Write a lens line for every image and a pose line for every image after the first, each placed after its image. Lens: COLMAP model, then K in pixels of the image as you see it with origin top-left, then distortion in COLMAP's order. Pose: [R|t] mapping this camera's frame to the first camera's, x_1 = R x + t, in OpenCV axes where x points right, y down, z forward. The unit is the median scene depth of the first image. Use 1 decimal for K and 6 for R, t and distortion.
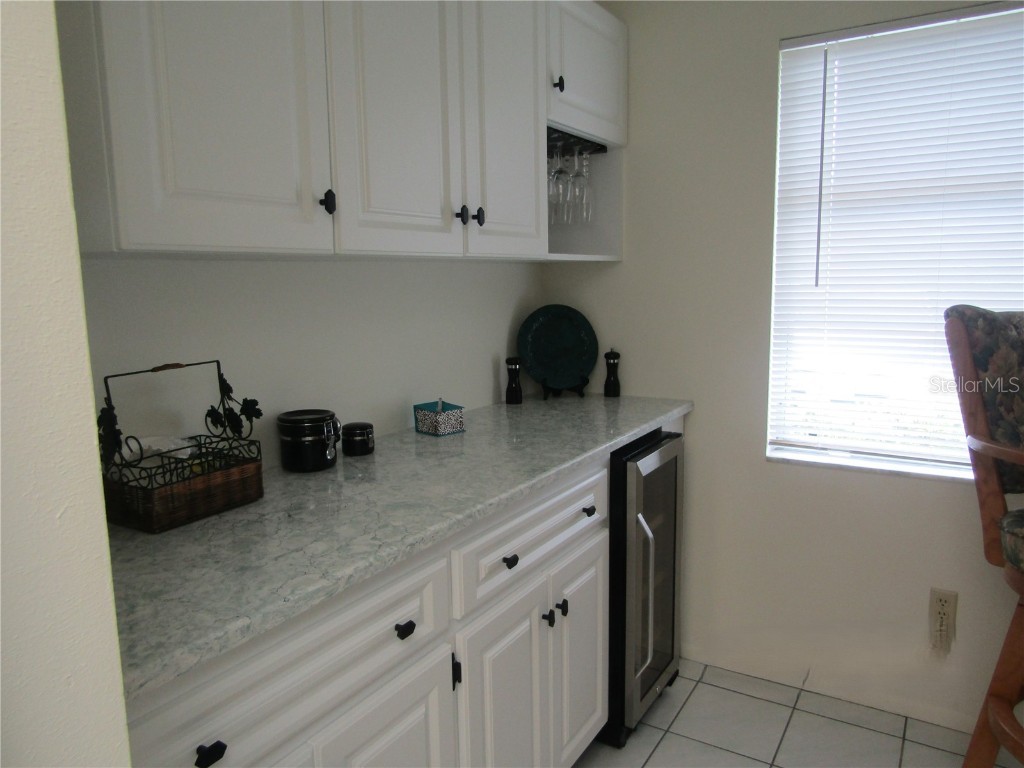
lens RADIAL K [[730.5, 0, 513.1], [0, 730.5, 383.1], [0, 0, 1]] dist [-0.001737, -0.005635]
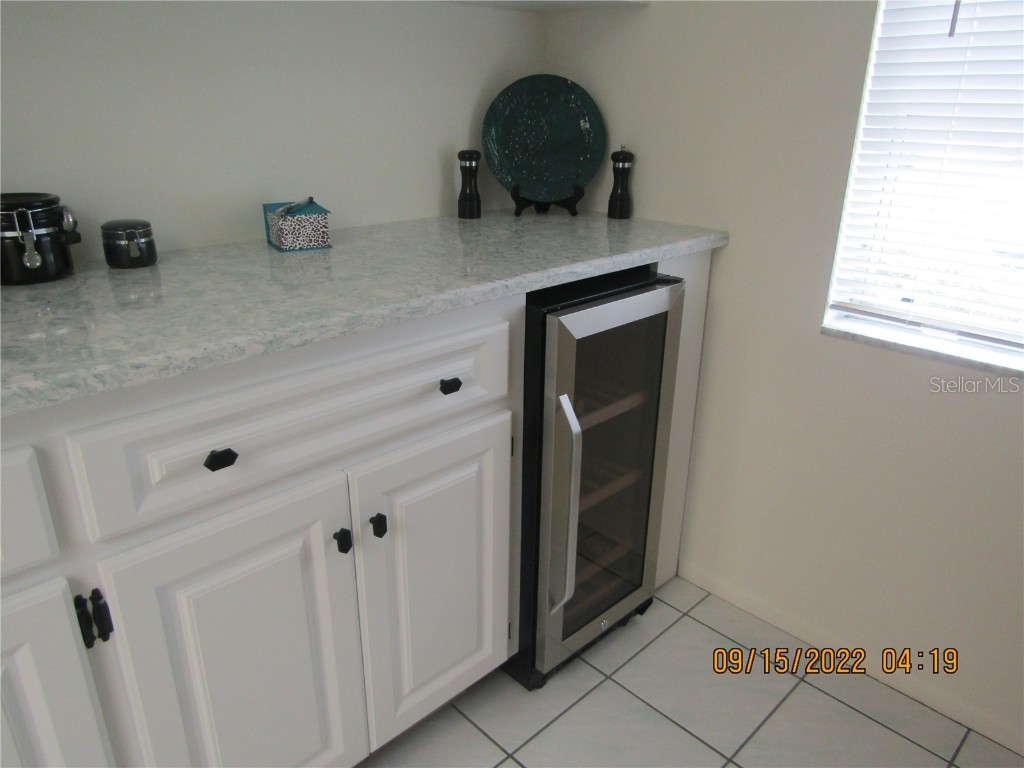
lens RADIAL K [[730.5, 0, 513.1], [0, 730.5, 383.1], [0, 0, 1]] dist [-0.001737, -0.005635]
pose [[0.969034, 0.116385, -0.217778, 0.238757], [-0.063672, 0.969903, 0.235020, 0.015542], [0.238576, -0.213876, 0.947280, 0.327116]]
